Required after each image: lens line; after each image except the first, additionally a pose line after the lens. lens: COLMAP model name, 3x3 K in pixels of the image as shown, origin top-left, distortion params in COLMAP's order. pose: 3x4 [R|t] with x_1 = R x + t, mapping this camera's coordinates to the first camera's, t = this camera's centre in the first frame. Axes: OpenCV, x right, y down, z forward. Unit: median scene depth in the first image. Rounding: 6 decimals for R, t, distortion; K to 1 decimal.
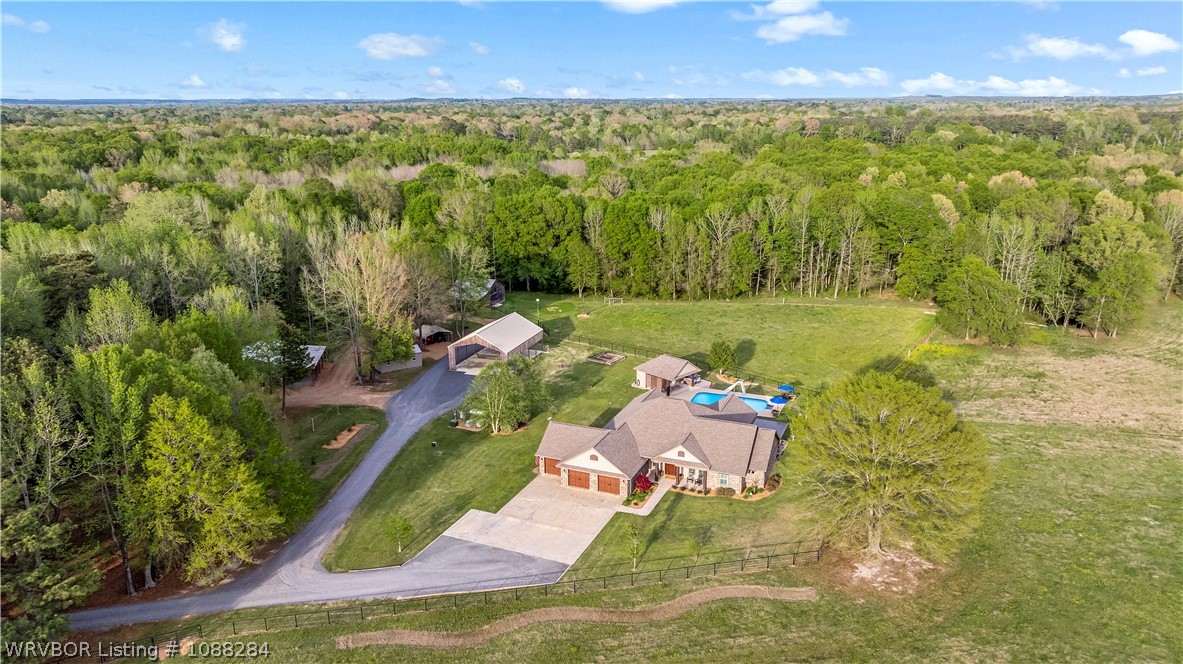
lens RADIAL K [[829.4, 0, 591.5], [0, 829.4, 332.0], [0, 0, 1]] dist [-0.014353, -0.004808]
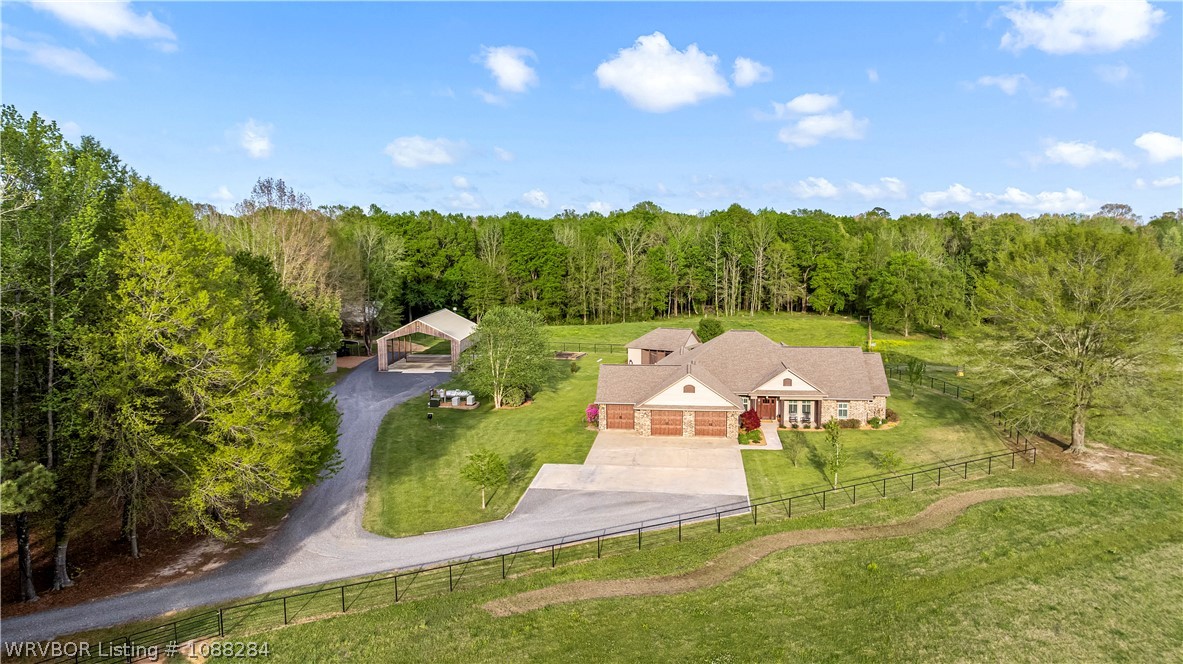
lens RADIAL K [[829.4, 0, 591.5], [0, 829.4, 332.0], [0, 0, 1]] dist [-0.014353, -0.004808]
pose [[0.960593, -0.032689, 0.276031, -0.308456], [0.075955, 0.986135, -0.147542, 0.221093], [-0.267381, 0.162694, 0.949757, 0.333659]]
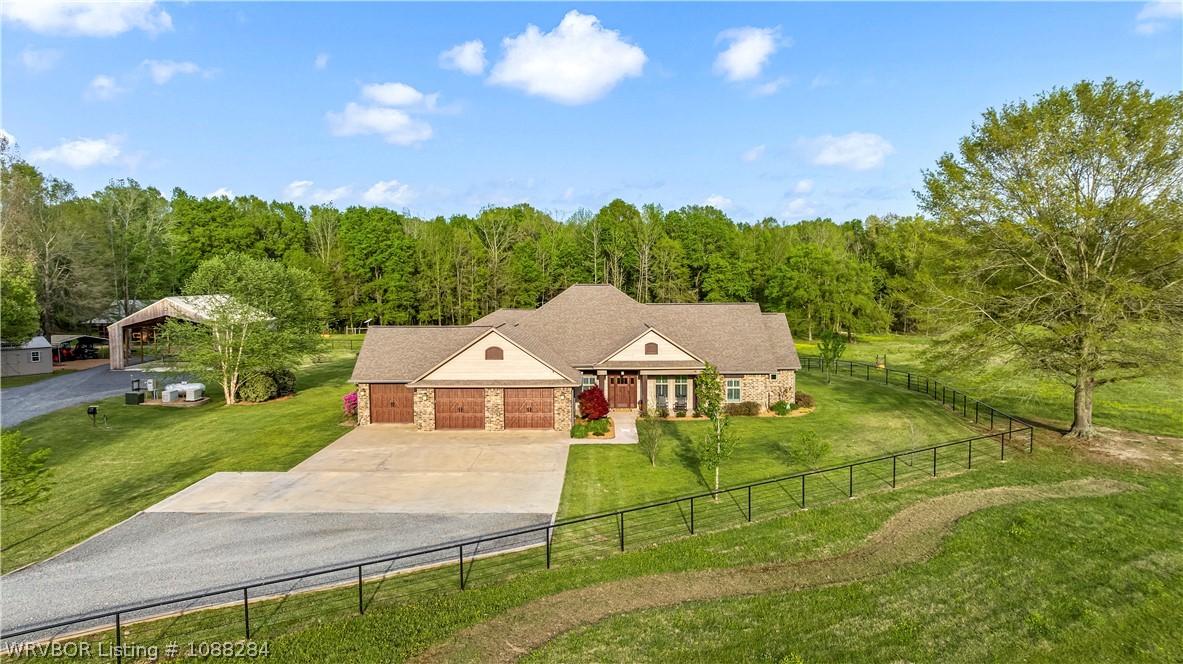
lens RADIAL K [[829.4, 0, 591.5], [0, 829.4, 332.0], [0, 0, 1]] dist [-0.014353, -0.004808]
pose [[0.922606, -0.023064, 0.385053, -0.137155], [0.103283, 0.976534, -0.188979, 0.253291], [-0.371659, 0.214123, 0.903339, 0.598269]]
